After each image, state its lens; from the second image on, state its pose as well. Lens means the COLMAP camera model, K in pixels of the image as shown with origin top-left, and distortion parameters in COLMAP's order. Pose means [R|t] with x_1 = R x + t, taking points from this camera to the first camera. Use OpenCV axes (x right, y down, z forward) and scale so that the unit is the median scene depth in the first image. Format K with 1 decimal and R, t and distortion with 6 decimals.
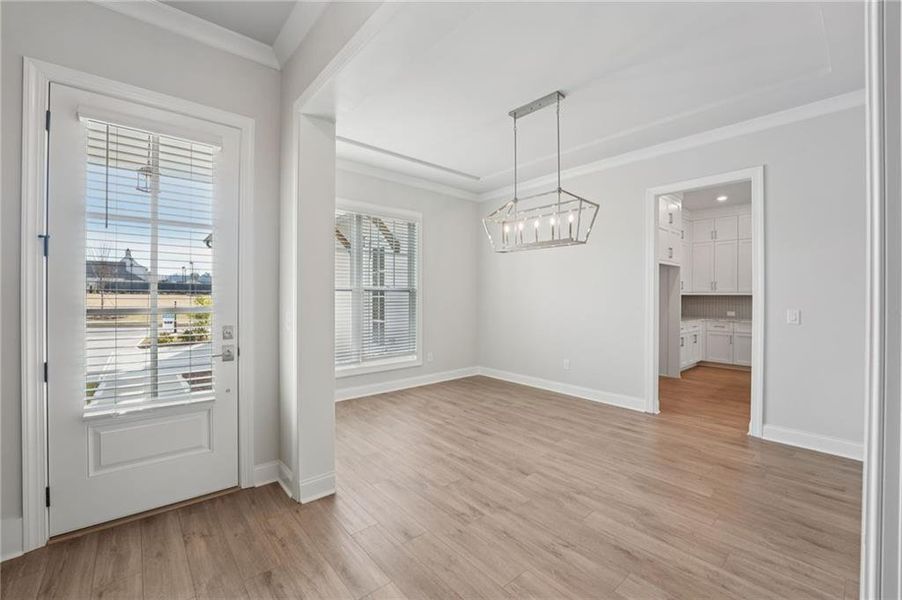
lens RADIAL K [[371.9, 0, 452.1], [0, 371.9, 300.8], [0, 0, 1]] dist [-0.022461, 0.000811]
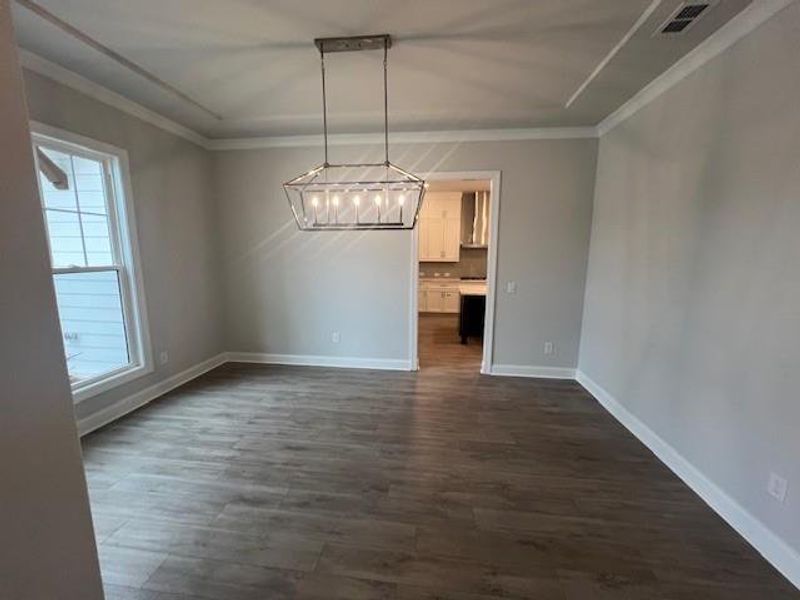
lens RADIAL K [[320.3, 0, 401.3], [0, 320.3, 301.1], [0, 0, 1]] dist [-0.004409, 0.000037]
pose [[0.738779, -0.102031, 0.666180, -0.196696], [0.002071, 0.988813, 0.149147, -0.086314], [-0.673945, -0.108807, 0.730725, 0.360153]]
